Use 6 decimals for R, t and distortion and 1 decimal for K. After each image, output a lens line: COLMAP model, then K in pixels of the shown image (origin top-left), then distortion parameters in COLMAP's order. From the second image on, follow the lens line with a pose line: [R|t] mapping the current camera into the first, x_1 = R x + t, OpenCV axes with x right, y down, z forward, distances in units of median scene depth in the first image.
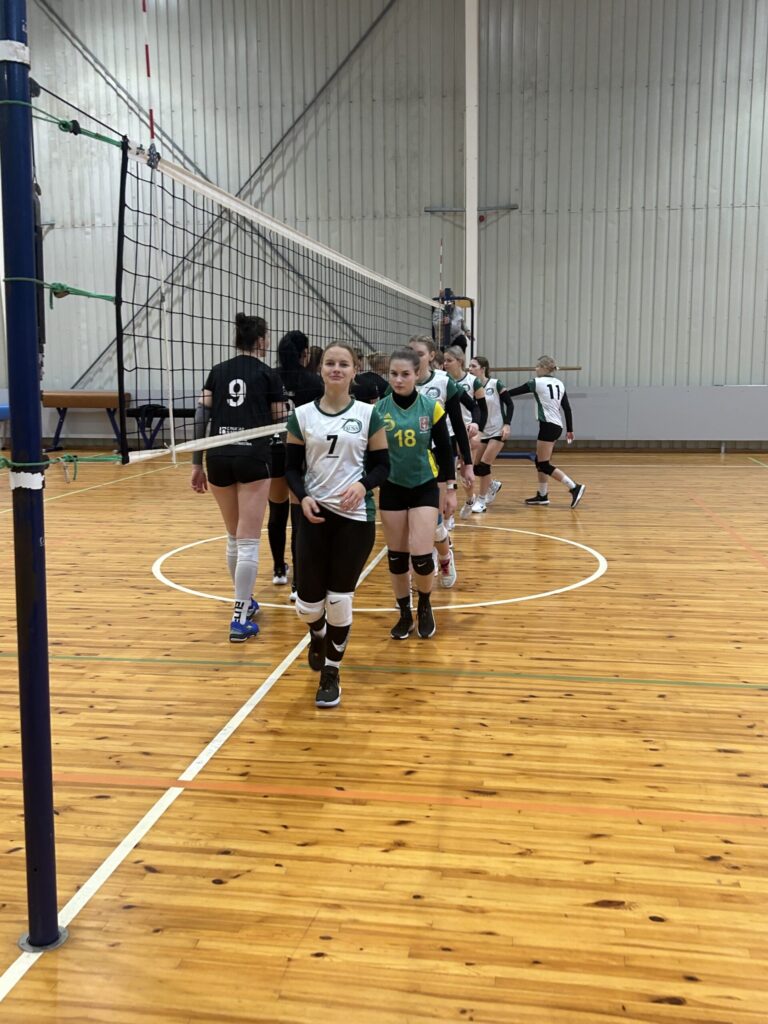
lens RADIAL K [[989.2, 0, 384.0], [0, 989.2, 512.0], [0, 0, 1]] dist [-0.003602, -0.028693]
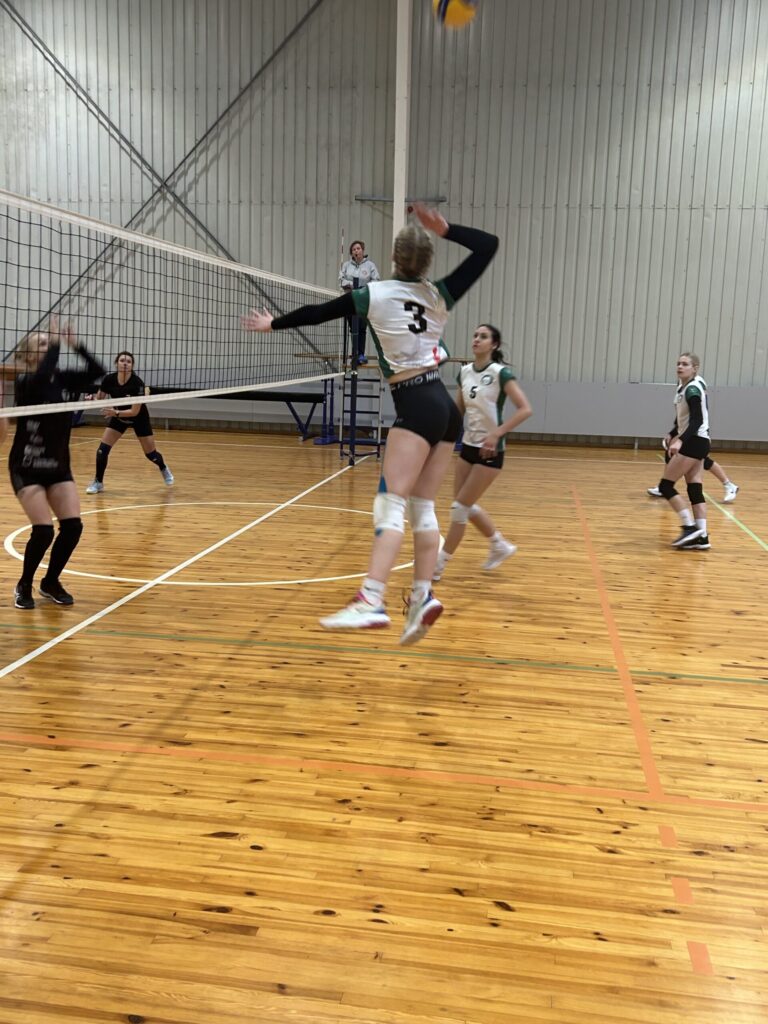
lens RADIAL K [[992.6, 0, 384.0], [0, 992.6, 512.0], [0, 0, 1]] dist [-0.008329, -0.038519]
pose [[0.998898, 0.031502, 0.034785, 0.213930], [-0.031943, 0.999415, 0.012204, 0.005431], [-0.034381, -0.013302, 0.999320, -0.078496]]
